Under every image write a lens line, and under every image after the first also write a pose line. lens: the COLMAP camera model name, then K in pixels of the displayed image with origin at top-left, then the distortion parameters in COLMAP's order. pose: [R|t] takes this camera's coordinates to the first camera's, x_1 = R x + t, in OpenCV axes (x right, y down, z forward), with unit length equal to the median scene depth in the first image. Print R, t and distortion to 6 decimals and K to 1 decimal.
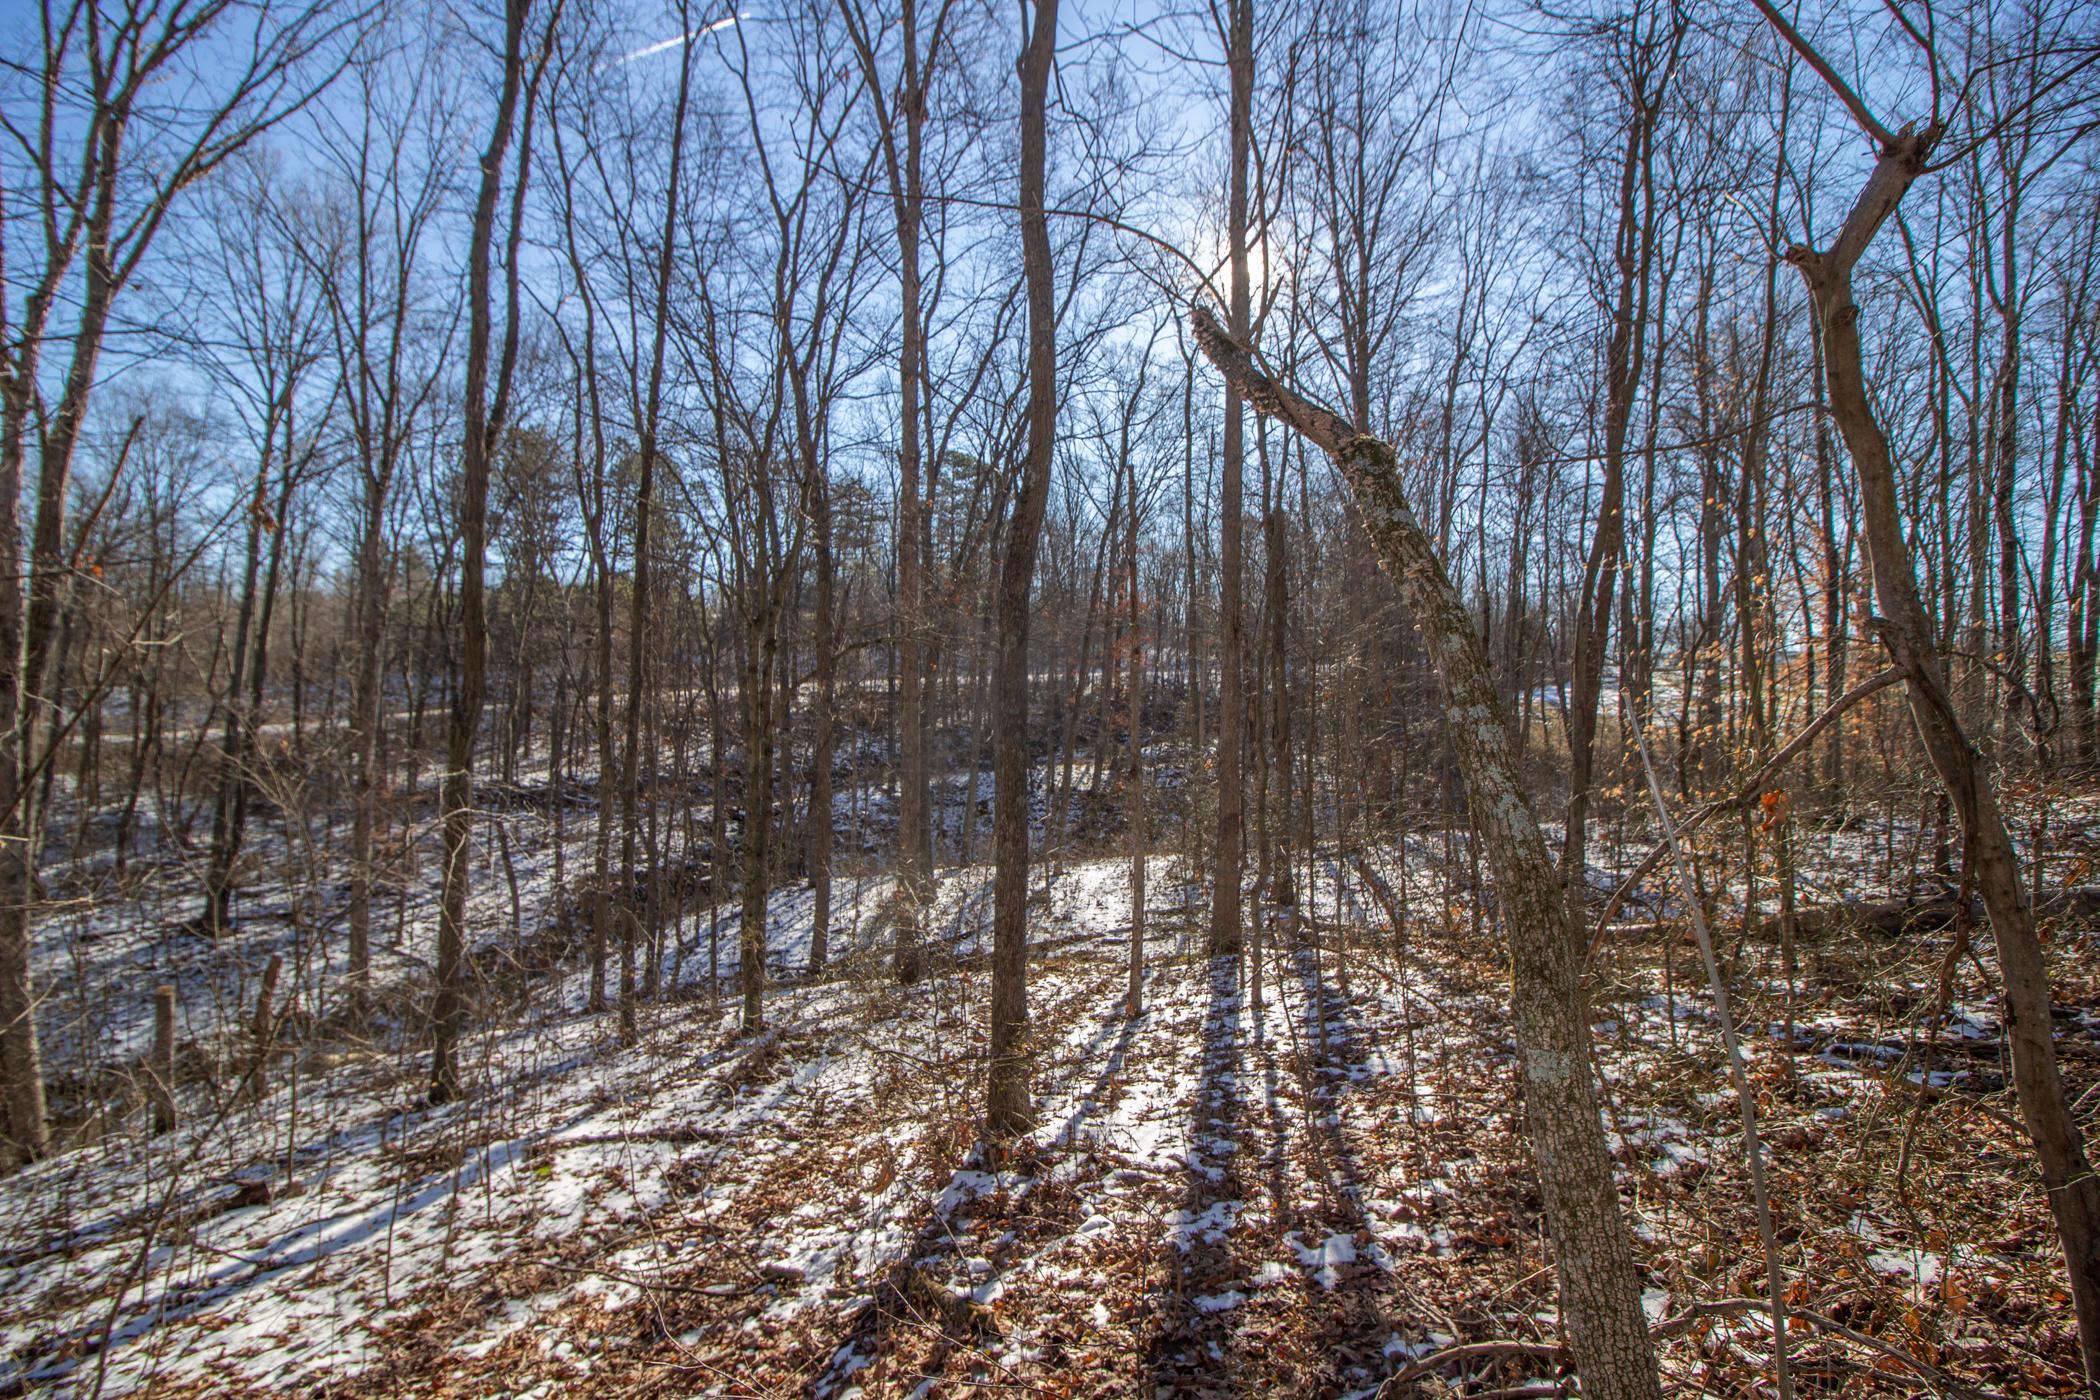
lens RADIAL K [[977.5, 0, 1042.0], [0, 977.5, 690.7], [0, 0, 1]] dist [-0.019865, -0.002695]
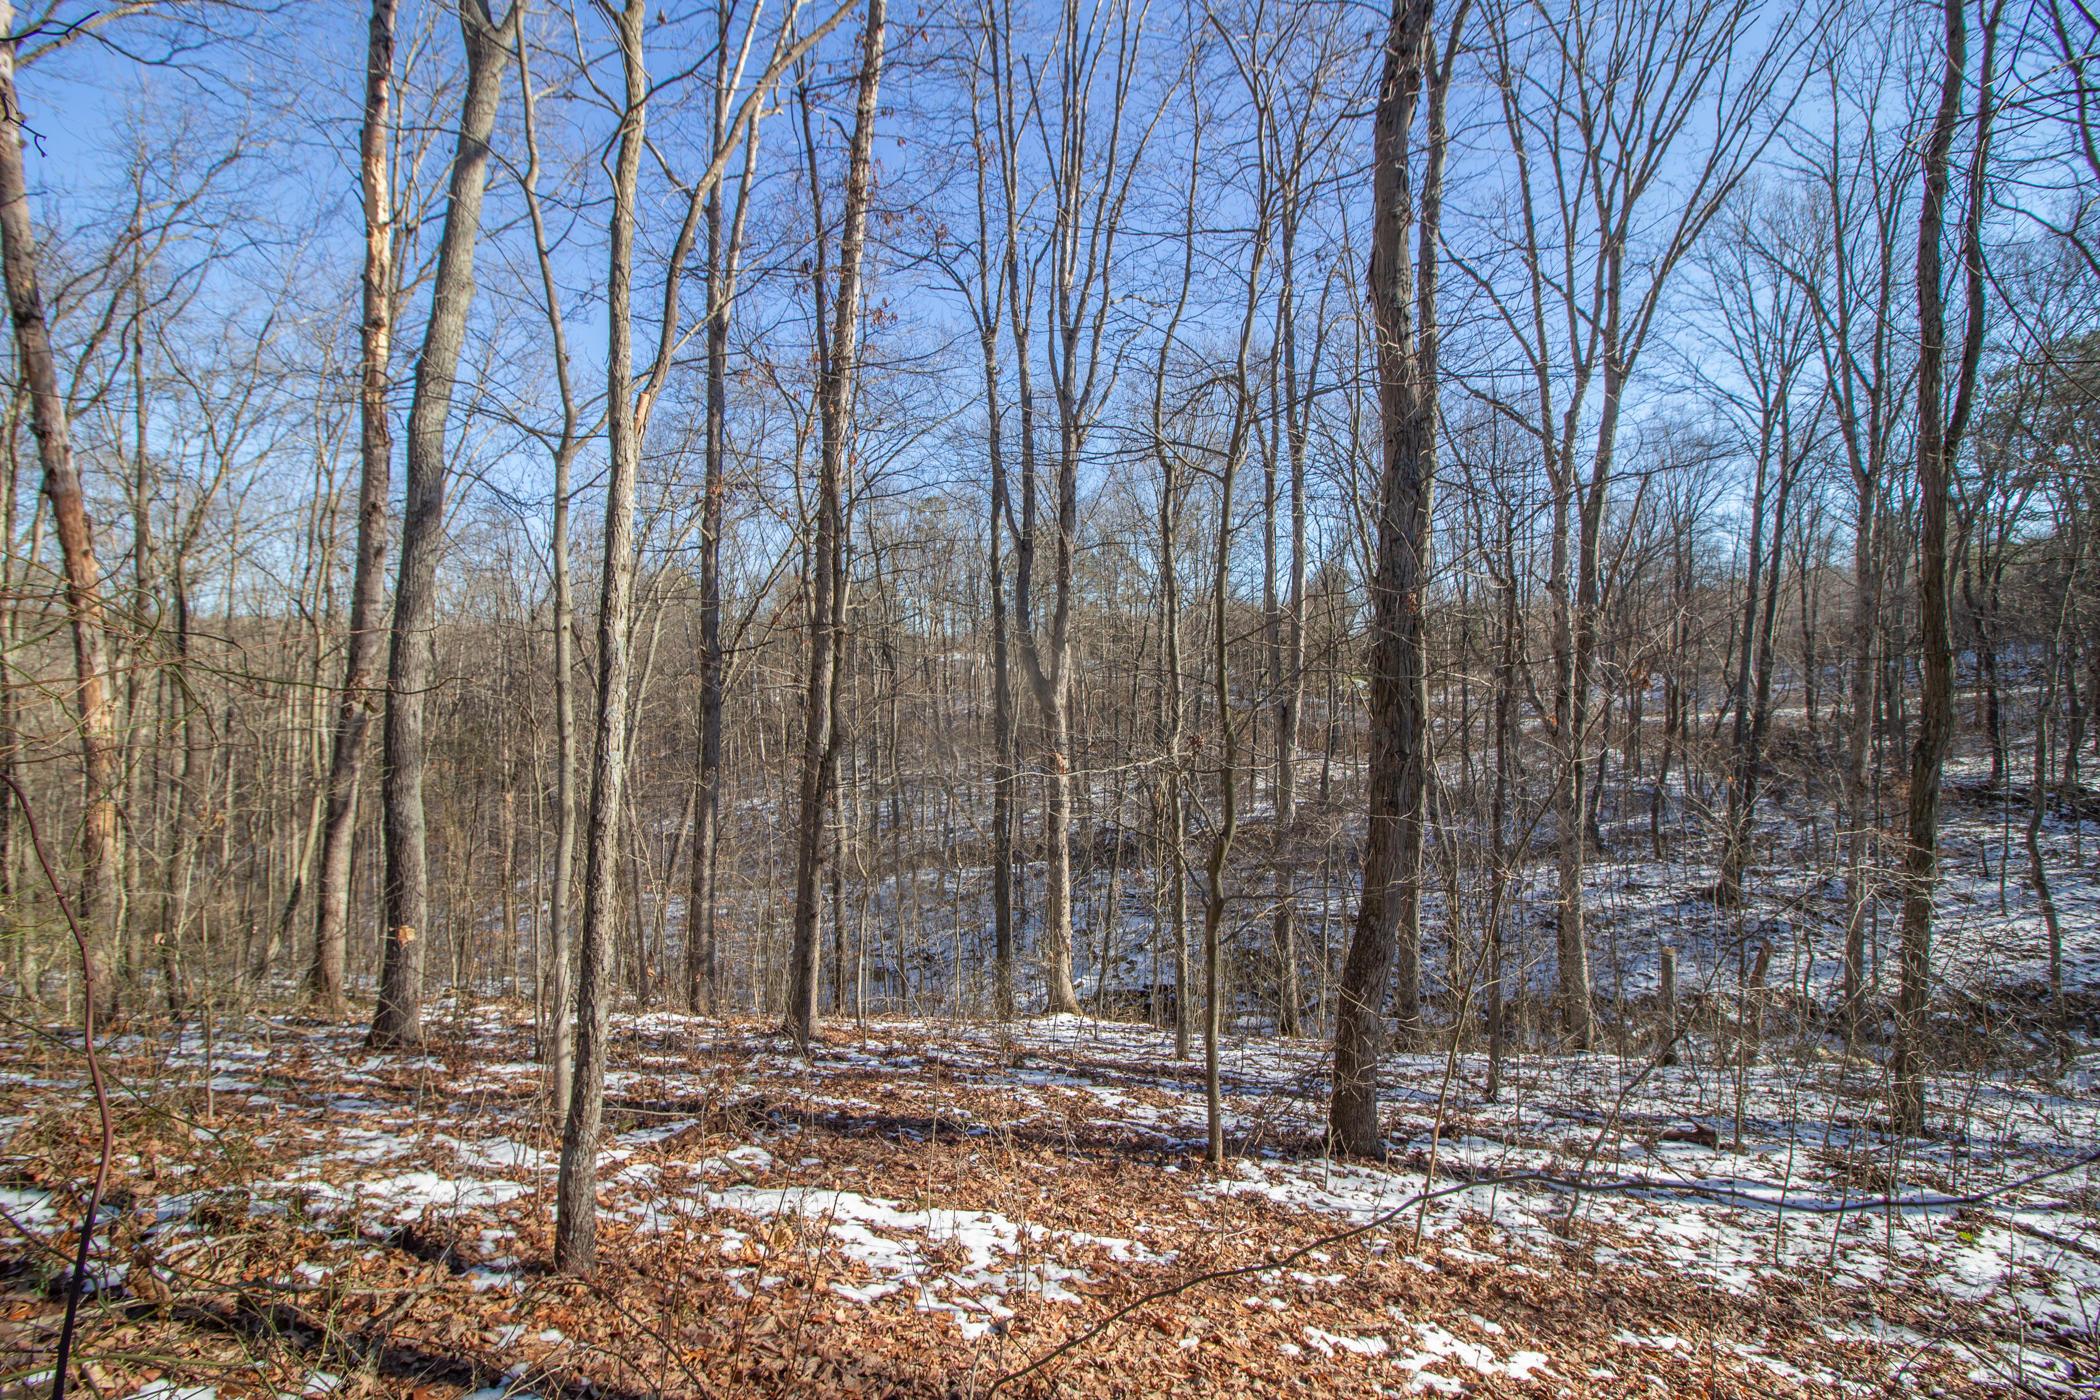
lens RADIAL K [[977.5, 0, 1039.6], [0, 977.5, 692.4], [0, 0, 1]] dist [-0.019865, -0.002695]
pose [[0.233413, -0.000944, -0.972377, 0.188675], [0.022093, 0.999747, 0.004333, -0.074252], [0.972127, -0.022494, 0.233374, -0.117786]]
